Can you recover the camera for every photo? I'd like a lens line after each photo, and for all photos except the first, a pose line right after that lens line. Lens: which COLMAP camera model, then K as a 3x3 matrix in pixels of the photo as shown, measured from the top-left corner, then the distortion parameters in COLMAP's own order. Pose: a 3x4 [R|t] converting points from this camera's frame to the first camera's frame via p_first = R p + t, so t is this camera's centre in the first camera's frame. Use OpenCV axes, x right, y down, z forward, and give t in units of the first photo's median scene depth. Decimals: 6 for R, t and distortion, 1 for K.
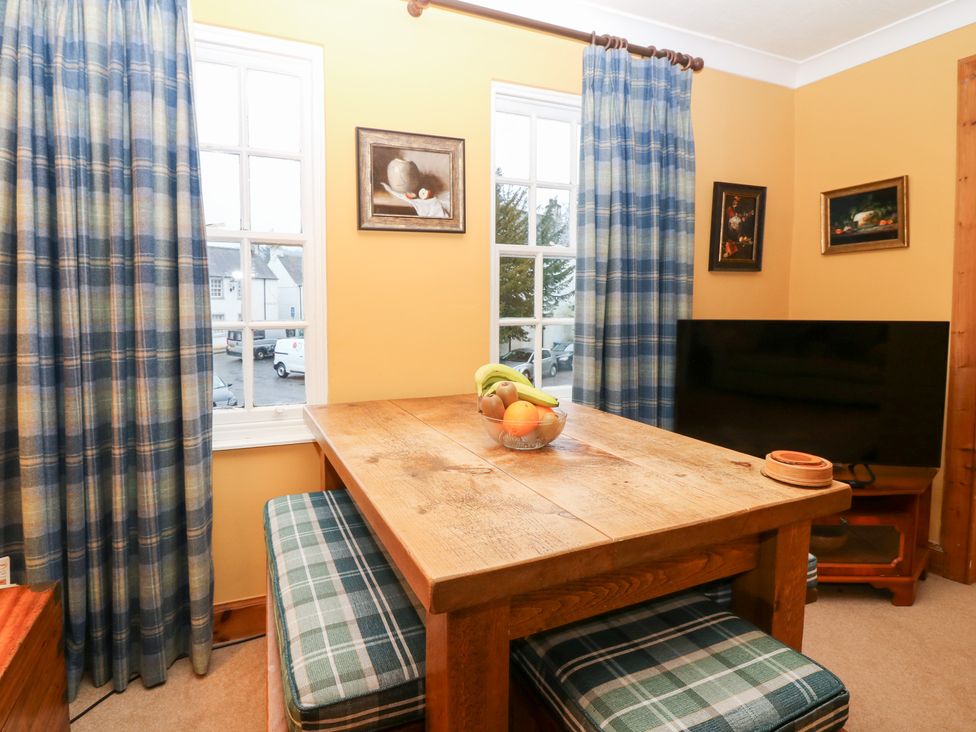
lens RADIAL K [[572.1, 0, 489.8], [0, 572.1, 363.1], [0, 0, 1]] dist [0.001622, -0.012183]
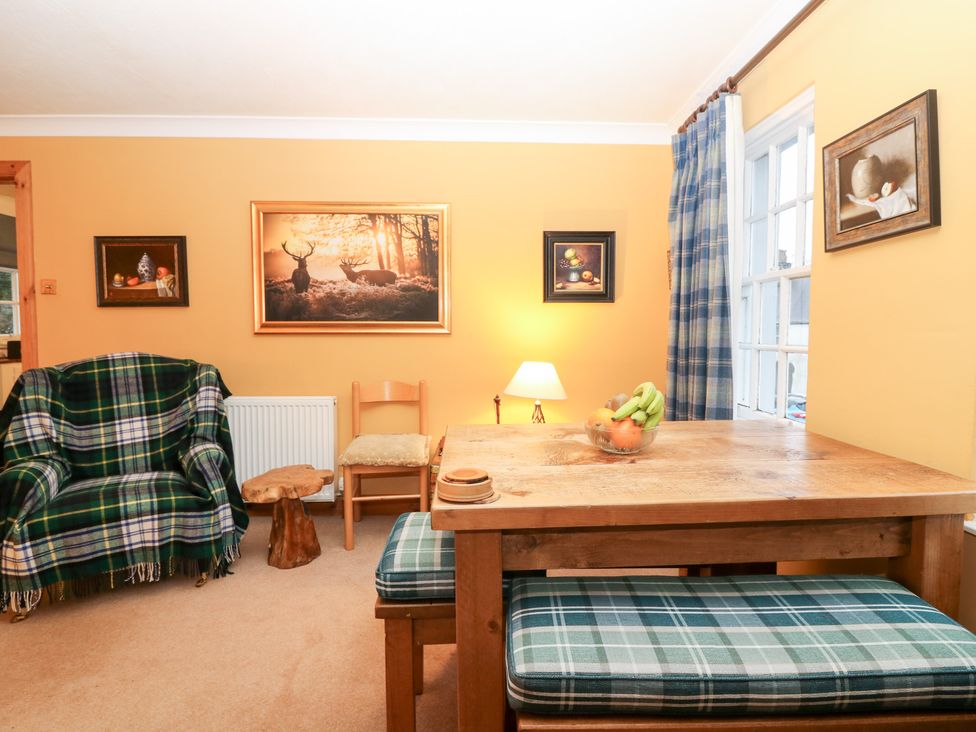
lens RADIAL K [[572.1, 0, 491.5], [0, 572.1, 363.4], [0, 0, 1]] dist [0.001622, -0.012183]
pose [[-0.405358, 0.054067, -0.912558, 0.842047], [-0.079993, 0.992322, 0.094326, -0.092527], [0.910652, 0.111234, -0.397920, 0.863401]]
